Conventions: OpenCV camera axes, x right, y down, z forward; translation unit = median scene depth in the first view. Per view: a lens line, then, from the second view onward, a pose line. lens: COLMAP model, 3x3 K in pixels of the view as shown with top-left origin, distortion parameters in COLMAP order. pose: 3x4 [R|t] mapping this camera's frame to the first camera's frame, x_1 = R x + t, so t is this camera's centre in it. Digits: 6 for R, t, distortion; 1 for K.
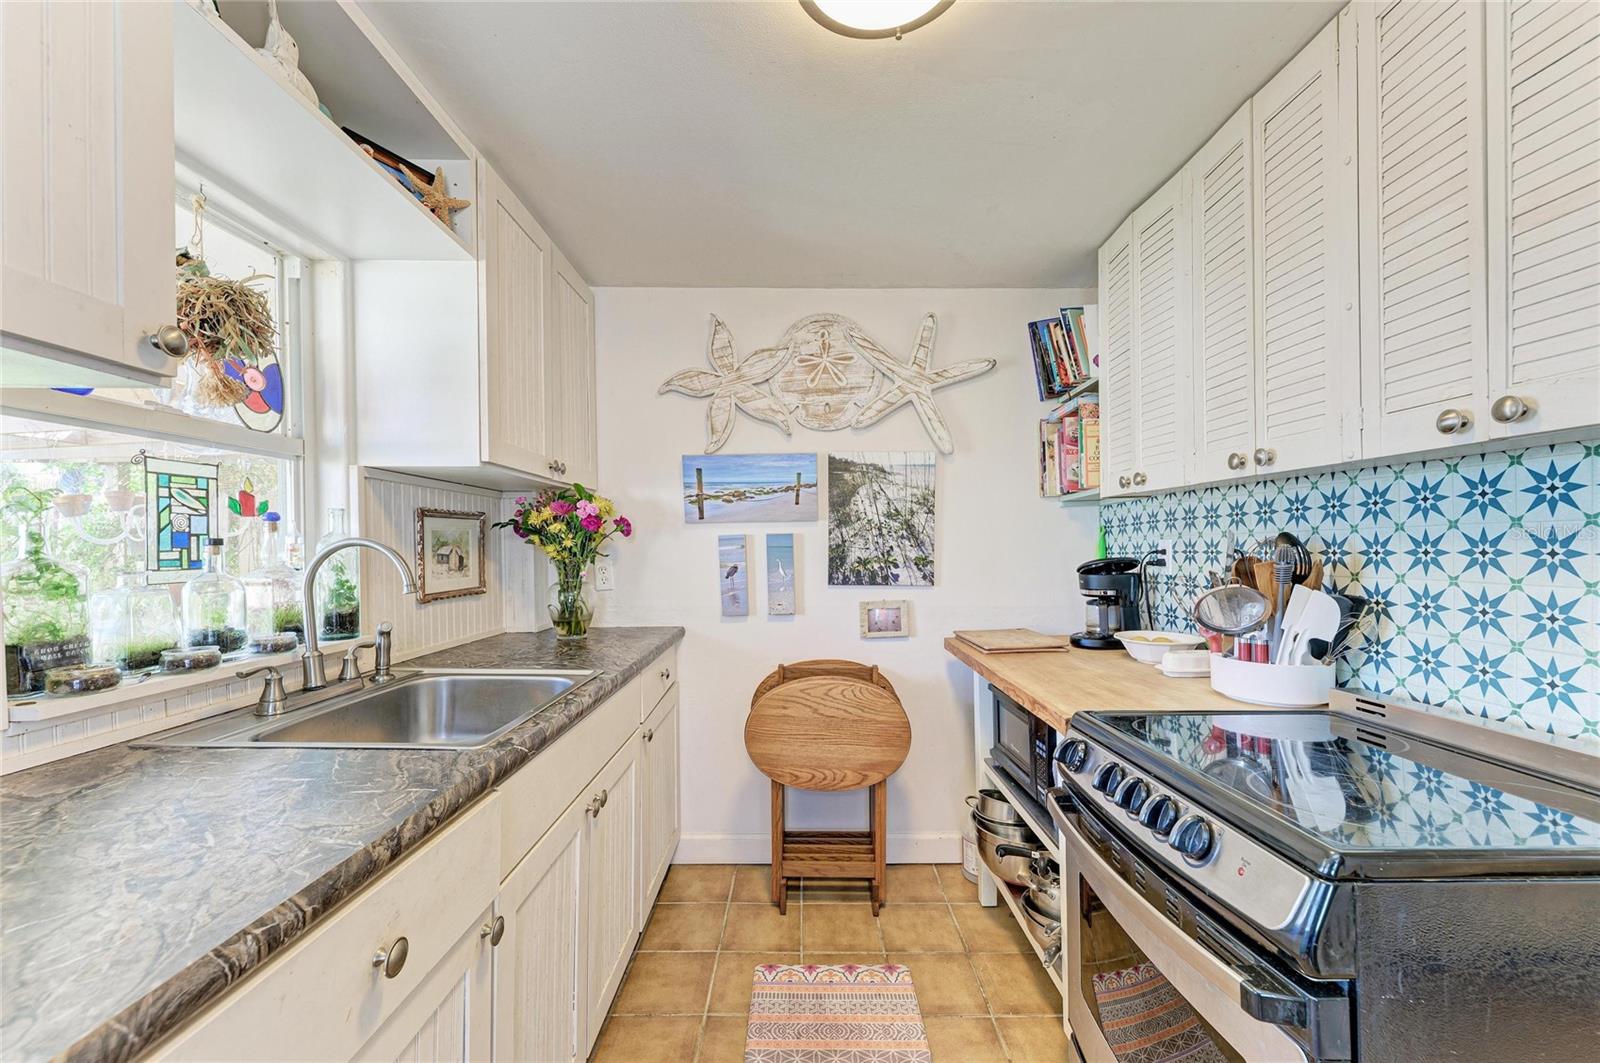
lens RADIAL K [[630.9, 0, 805.1], [0, 630.9, 544.6], [0, 0, 1]] dist [0.009123, -0.000722]
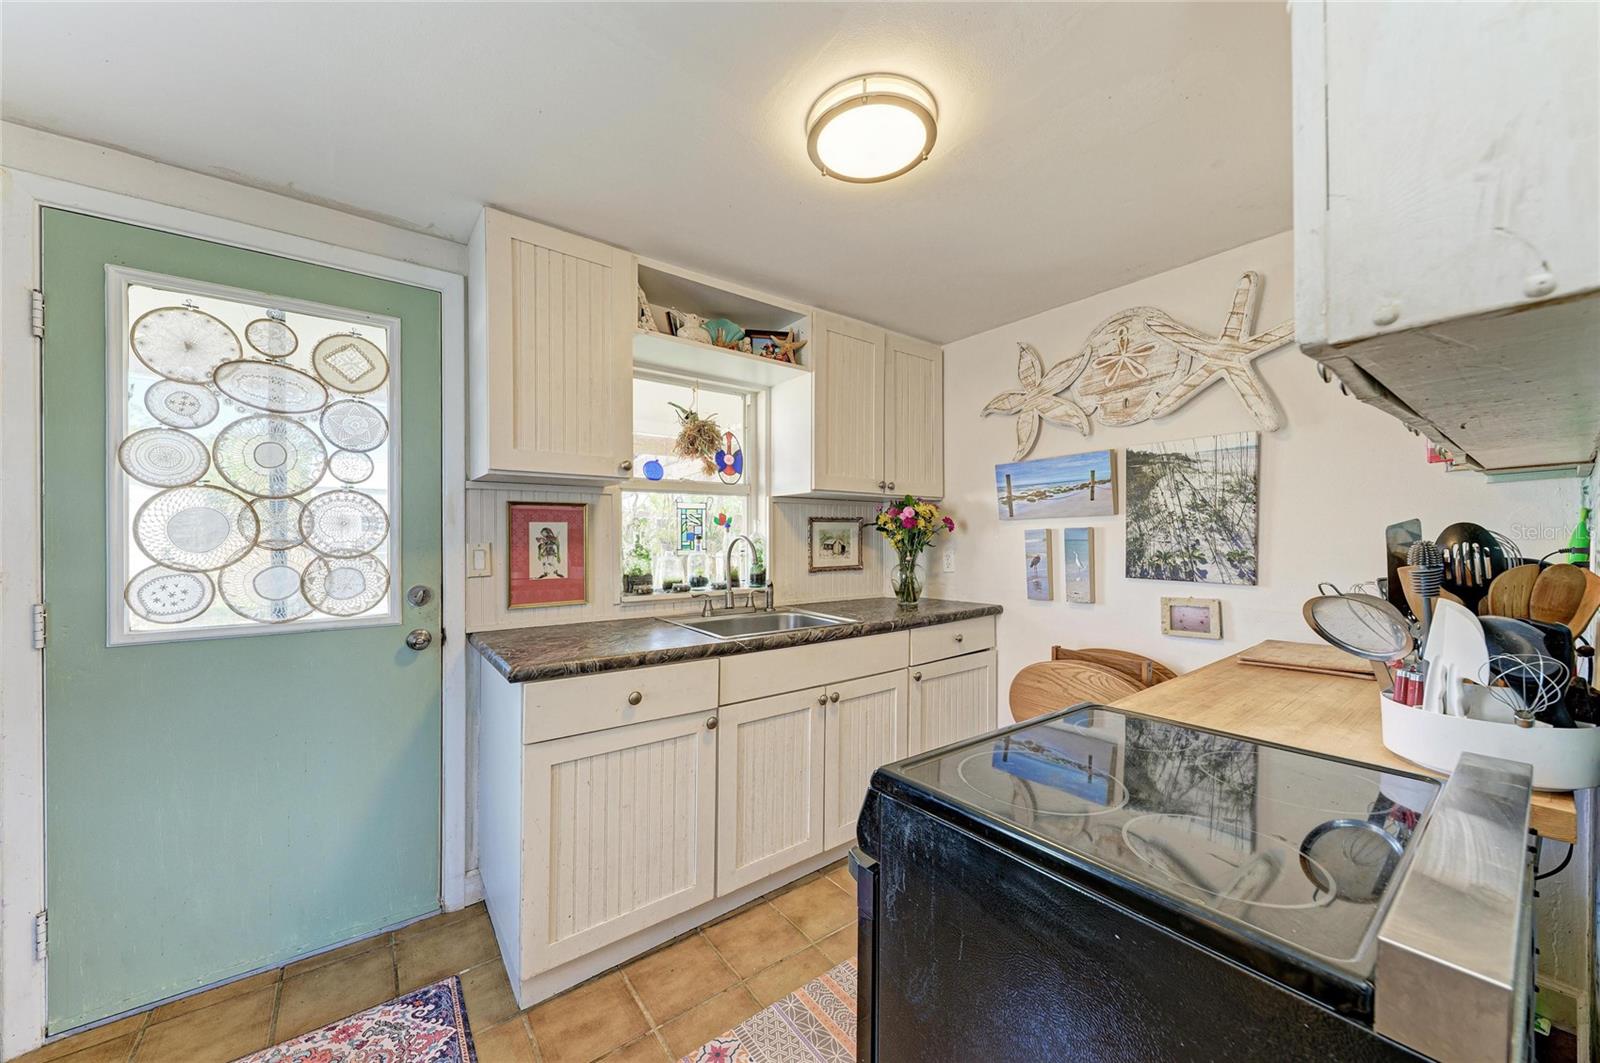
lens RADIAL K [[583.7, 0, 828.7], [0, 583.7, 541.0], [0, 0, 1]] dist [0.000397, 0.000011]
pose [[0.611422, 0.005088, -0.791288, 0.490602], [0.002452, 0.999962, 0.008325, -0.004189], [0.791301, -0.007030, 0.611387, 0.048348]]
